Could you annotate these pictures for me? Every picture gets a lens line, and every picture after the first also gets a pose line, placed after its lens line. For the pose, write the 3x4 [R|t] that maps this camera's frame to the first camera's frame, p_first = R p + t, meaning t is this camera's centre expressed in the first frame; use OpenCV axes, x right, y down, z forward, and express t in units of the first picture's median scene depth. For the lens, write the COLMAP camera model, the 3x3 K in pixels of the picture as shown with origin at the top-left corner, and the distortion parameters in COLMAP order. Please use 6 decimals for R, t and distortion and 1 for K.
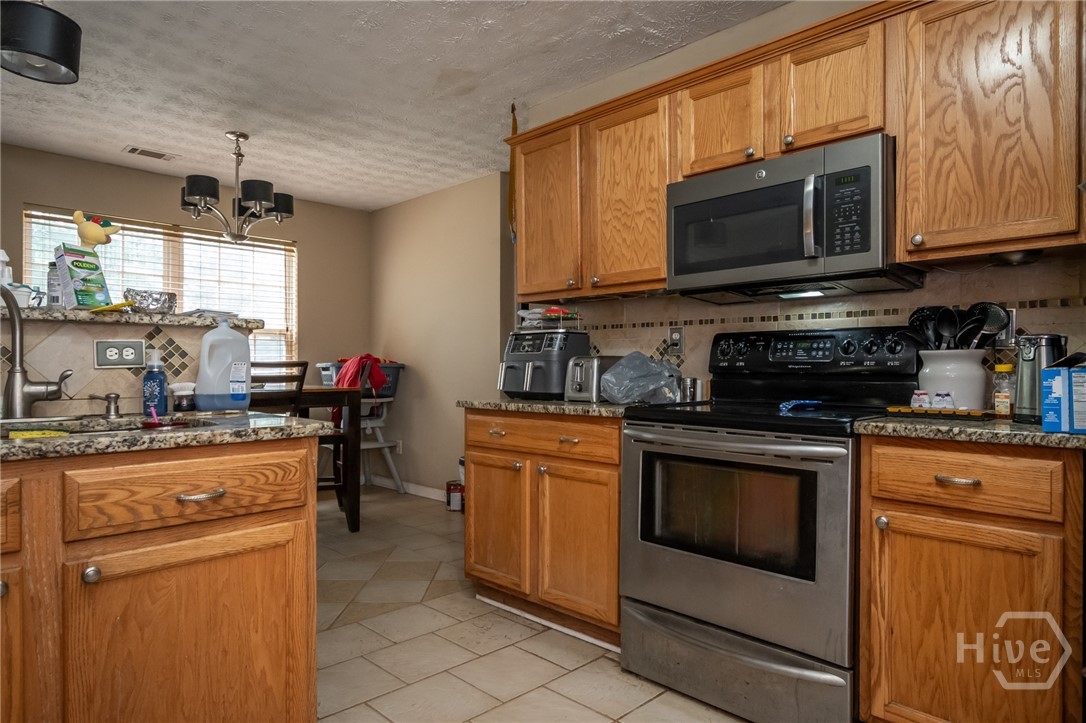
lens RADIAL K [[650.3, 0, 545.9], [0, 650.3, 359.3], [0, 0, 1]] dist [-0.000222, 0.000975]
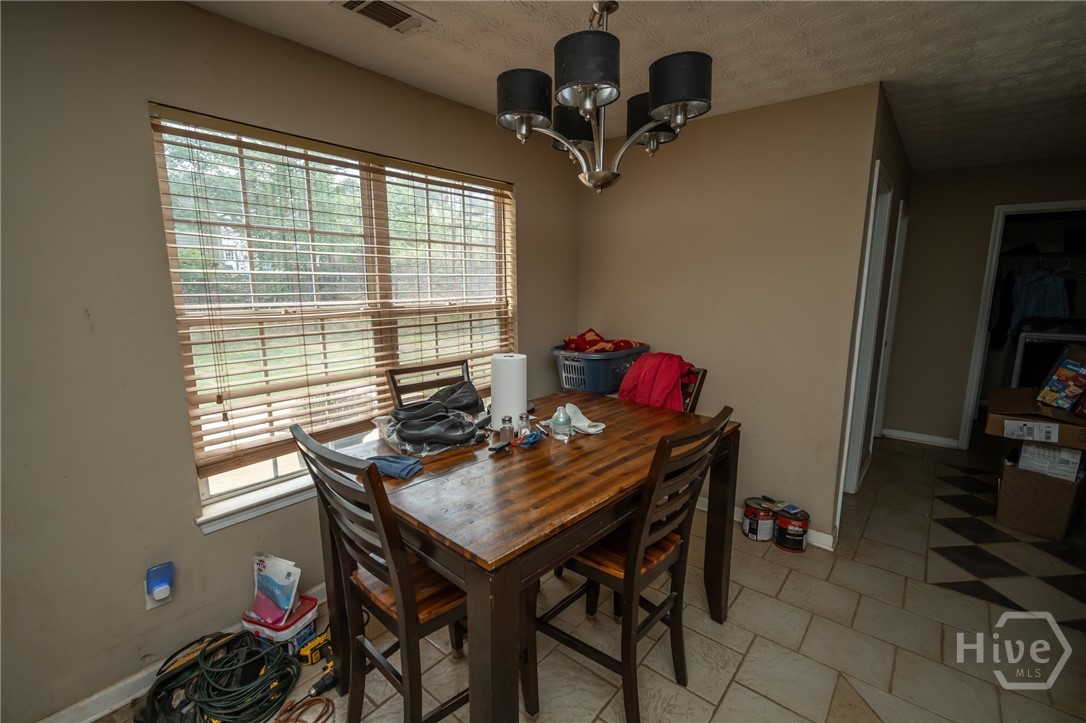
lens RADIAL K [[480.7, 0, 543.0], [0, 480.7, 364.5], [0, 0, 1]] dist [0.000546, 0.000022]
pose [[0.996373, -0.020294, 0.082635, -0.432717], [0.004907, 0.983229, 0.182312, -0.084181], [-0.084949, -0.181245, 0.979762, 0.462416]]
